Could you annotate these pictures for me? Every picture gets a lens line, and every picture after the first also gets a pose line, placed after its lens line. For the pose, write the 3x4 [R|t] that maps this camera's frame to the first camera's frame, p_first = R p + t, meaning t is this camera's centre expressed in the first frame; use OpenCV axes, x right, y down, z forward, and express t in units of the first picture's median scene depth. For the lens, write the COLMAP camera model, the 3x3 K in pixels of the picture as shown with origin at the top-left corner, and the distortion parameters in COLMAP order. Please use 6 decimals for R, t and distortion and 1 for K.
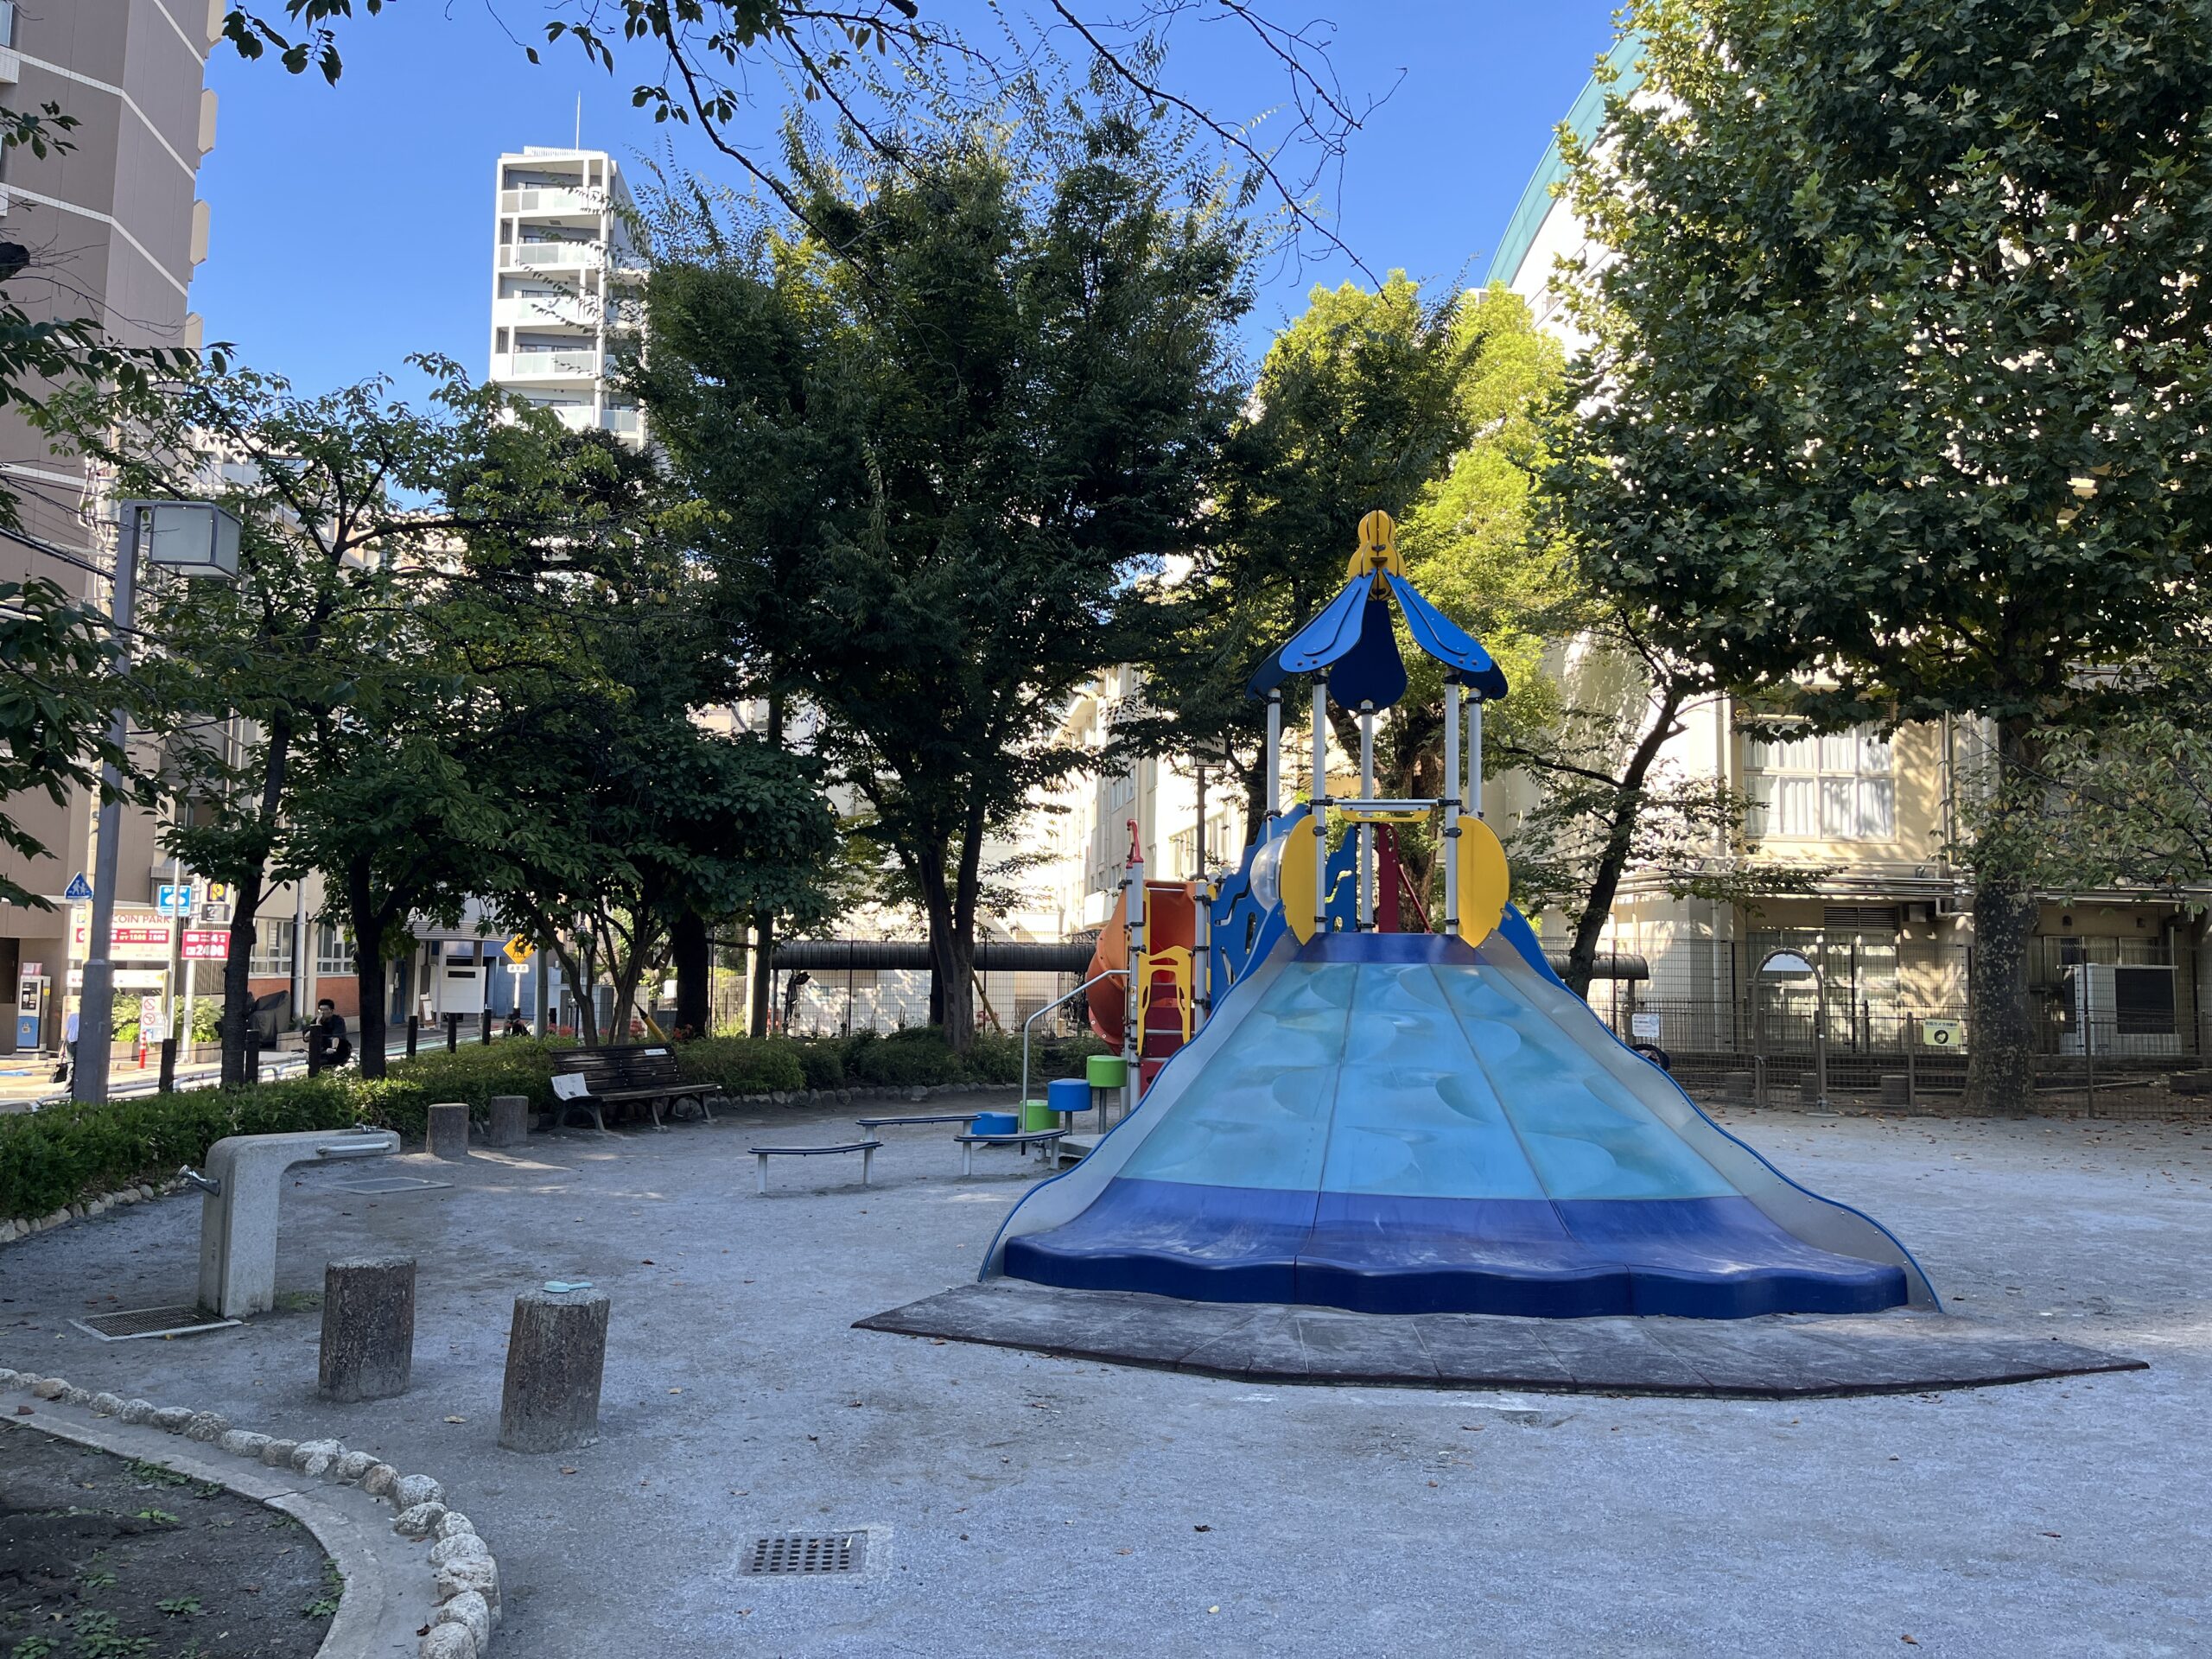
lens RADIAL K [[1657.5, 0, 1083.8], [0, 1657.5, 819.9], [0, 0, 1]] dist [-0.003295, -0.015125]
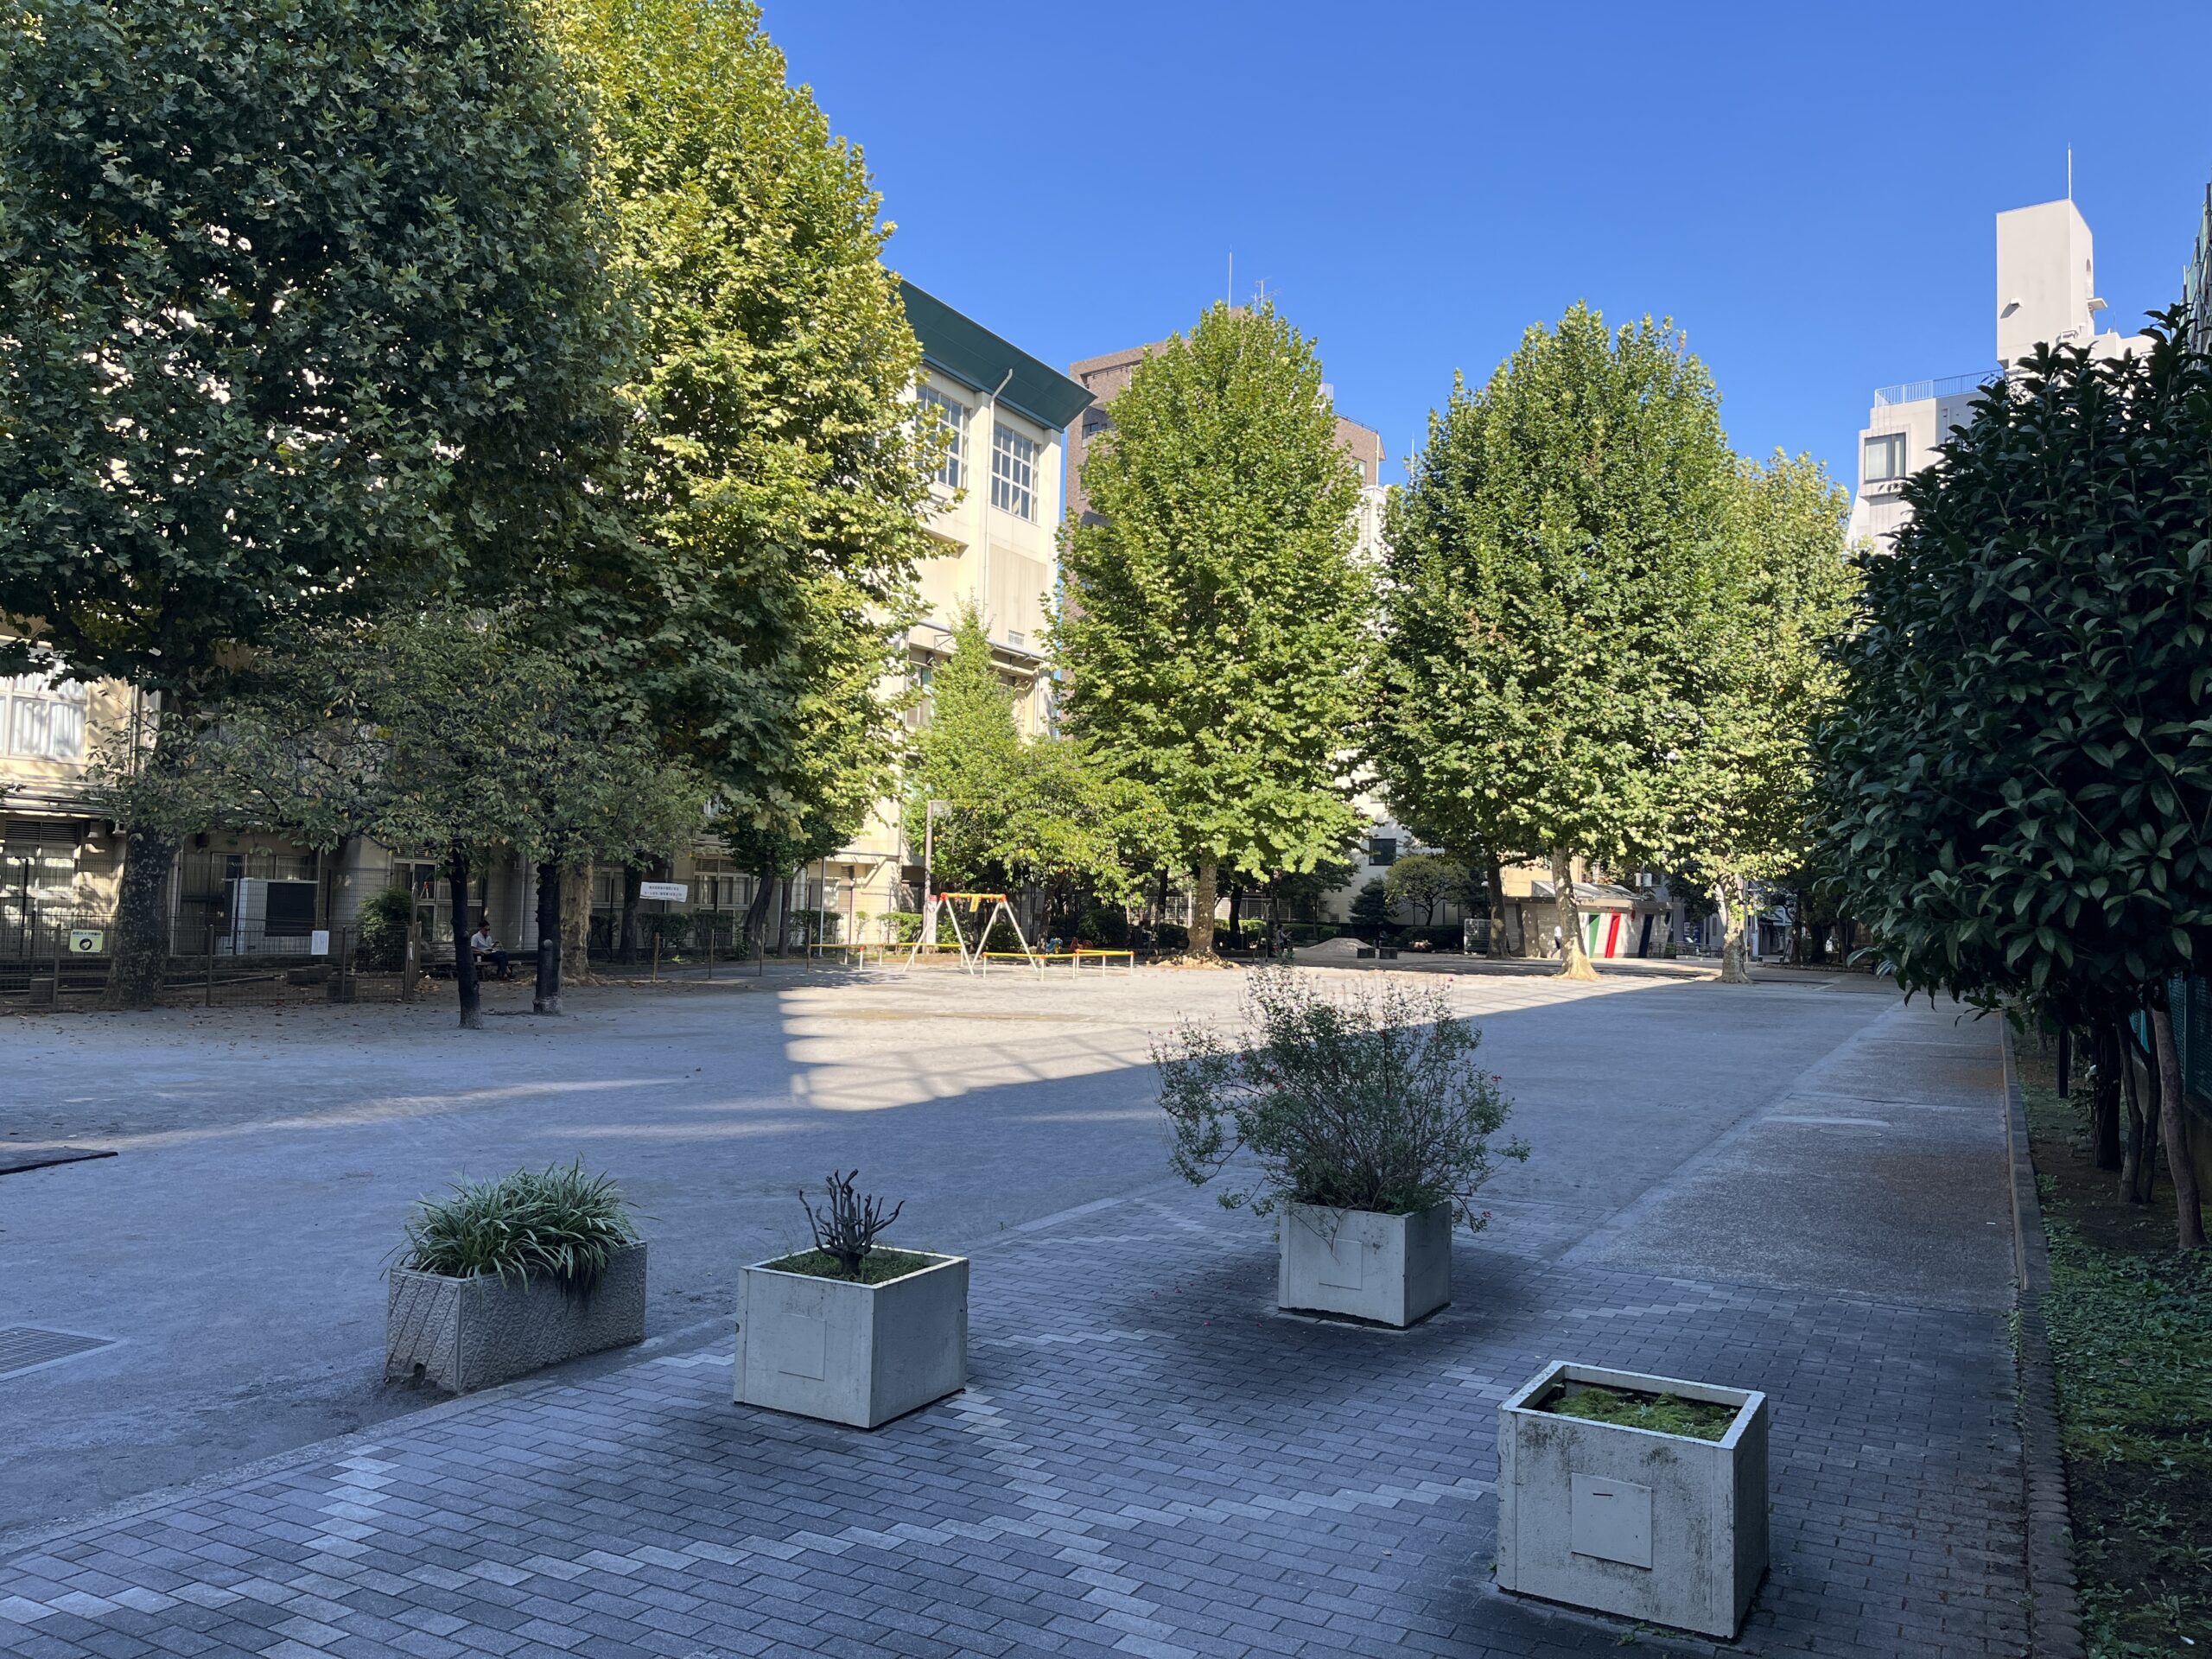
lens RADIAL K [[1657.5, 0, 1083.8], [0, 1657.5, 819.9], [0, 0, 1]] dist [-0.003295, -0.015125]
pose [[0.554705, 0.039405, 0.831113, -0.062421], [-0.089669, 0.995892, 0.012630, -0.033194], [-0.827201, -0.081531, 0.555960, -0.217160]]
